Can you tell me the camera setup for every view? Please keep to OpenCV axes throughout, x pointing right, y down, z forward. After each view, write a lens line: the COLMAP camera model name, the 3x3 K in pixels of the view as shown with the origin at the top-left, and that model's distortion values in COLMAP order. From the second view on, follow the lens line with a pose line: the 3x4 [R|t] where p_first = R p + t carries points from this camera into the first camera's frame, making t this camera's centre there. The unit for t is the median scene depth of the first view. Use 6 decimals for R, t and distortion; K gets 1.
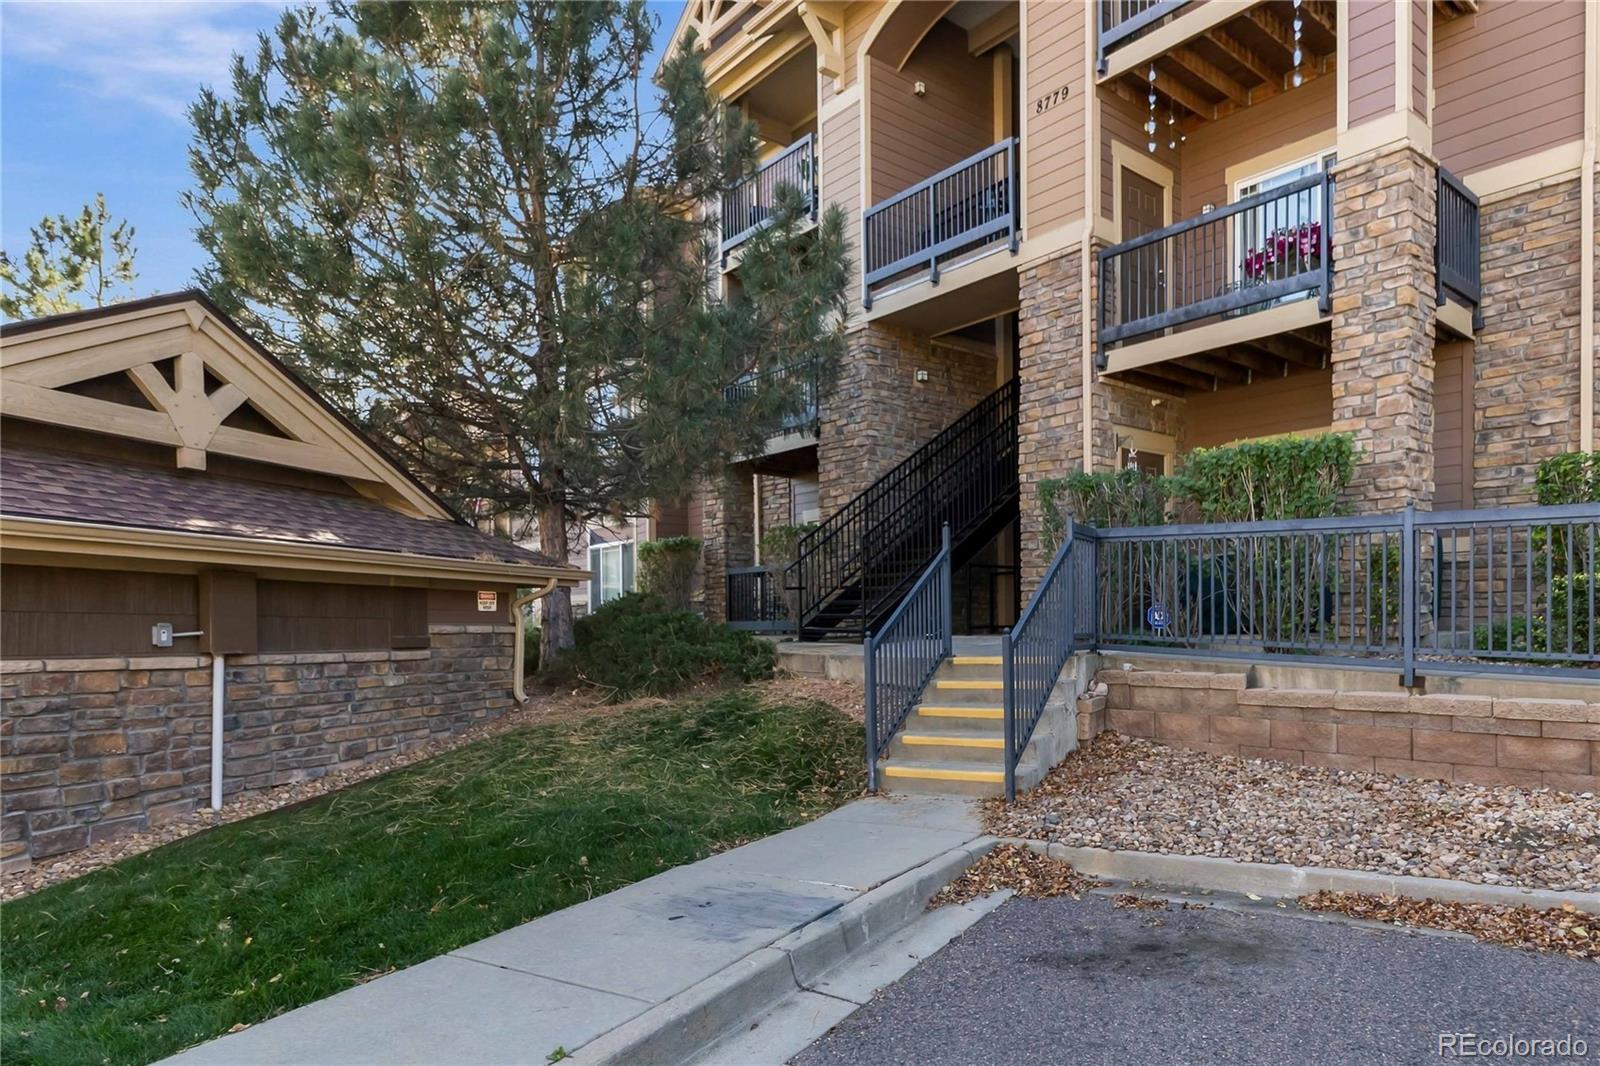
lens RADIAL K [[959.9, 0, 819.5], [0, 959.9, 630.2], [0, 0, 1]] dist [0.001814, -0.000499]
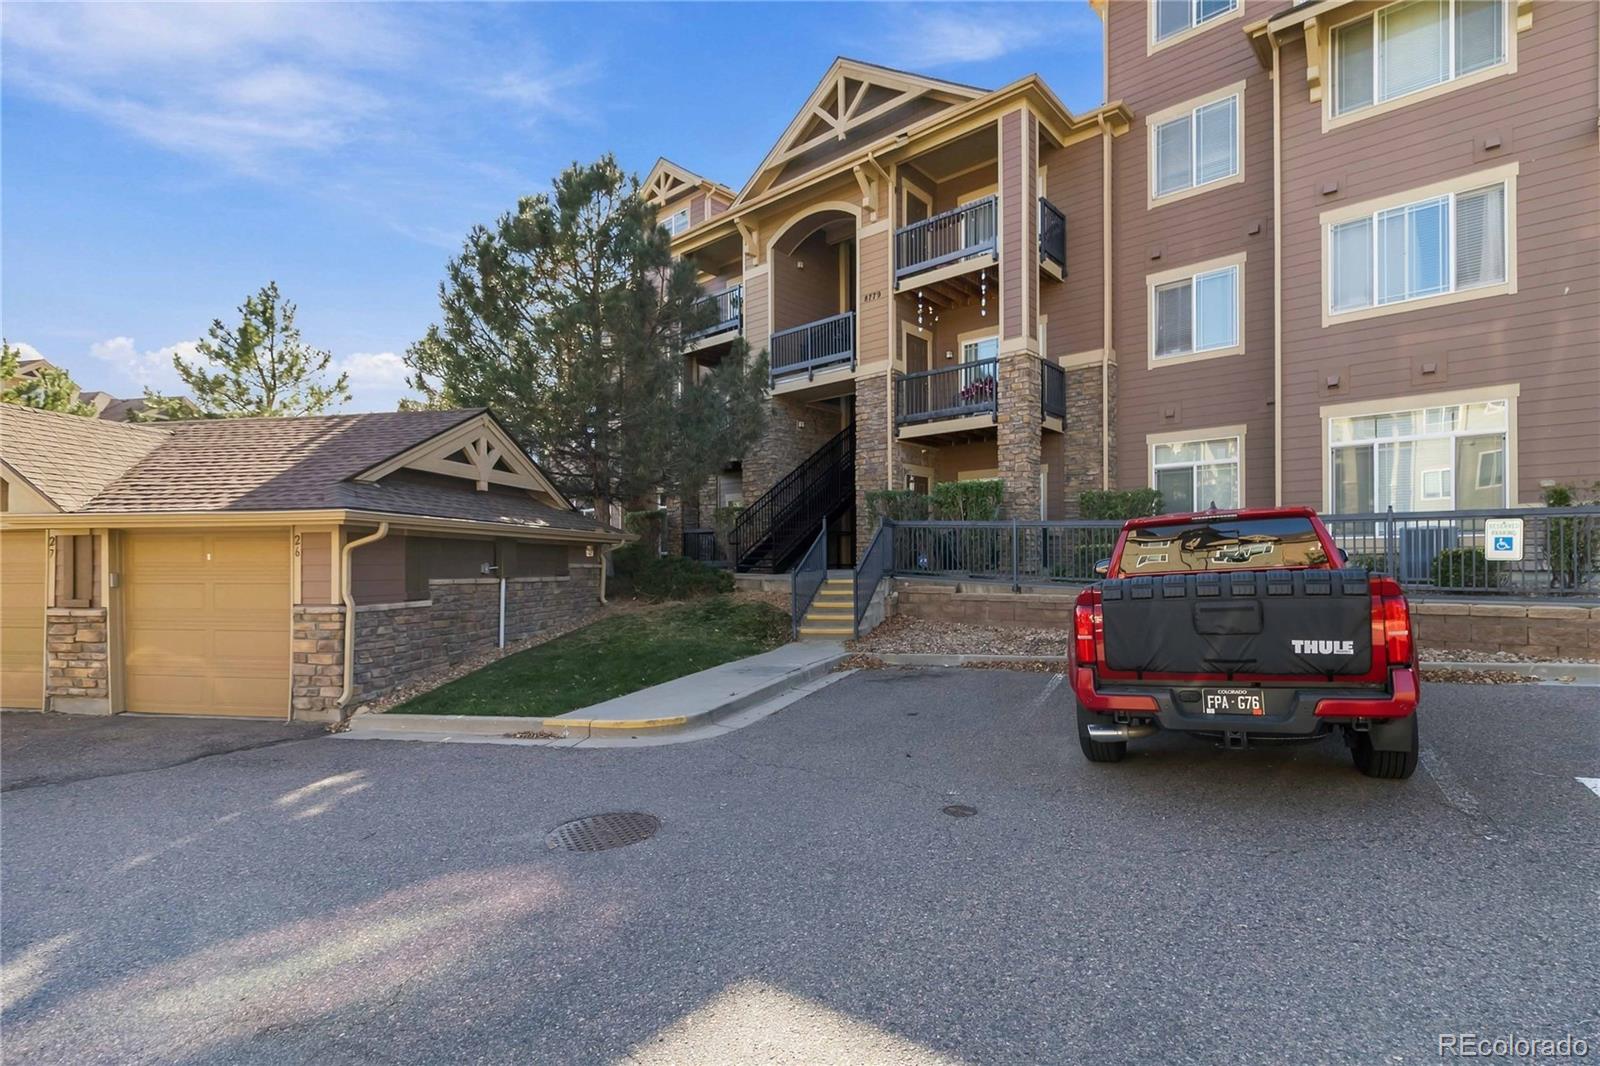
lens RADIAL K [[731.3, 0, 818.3], [0, 731.3, 530.3], [0, 0, 1]] dist [0.000381, 0.000146]
pose [[0.985788, 0.011989, 0.167564, -0.139115], [-0.003694, 0.998756, -0.049724, -0.001060], [-0.167952, 0.048399, 0.984606, -0.536623]]
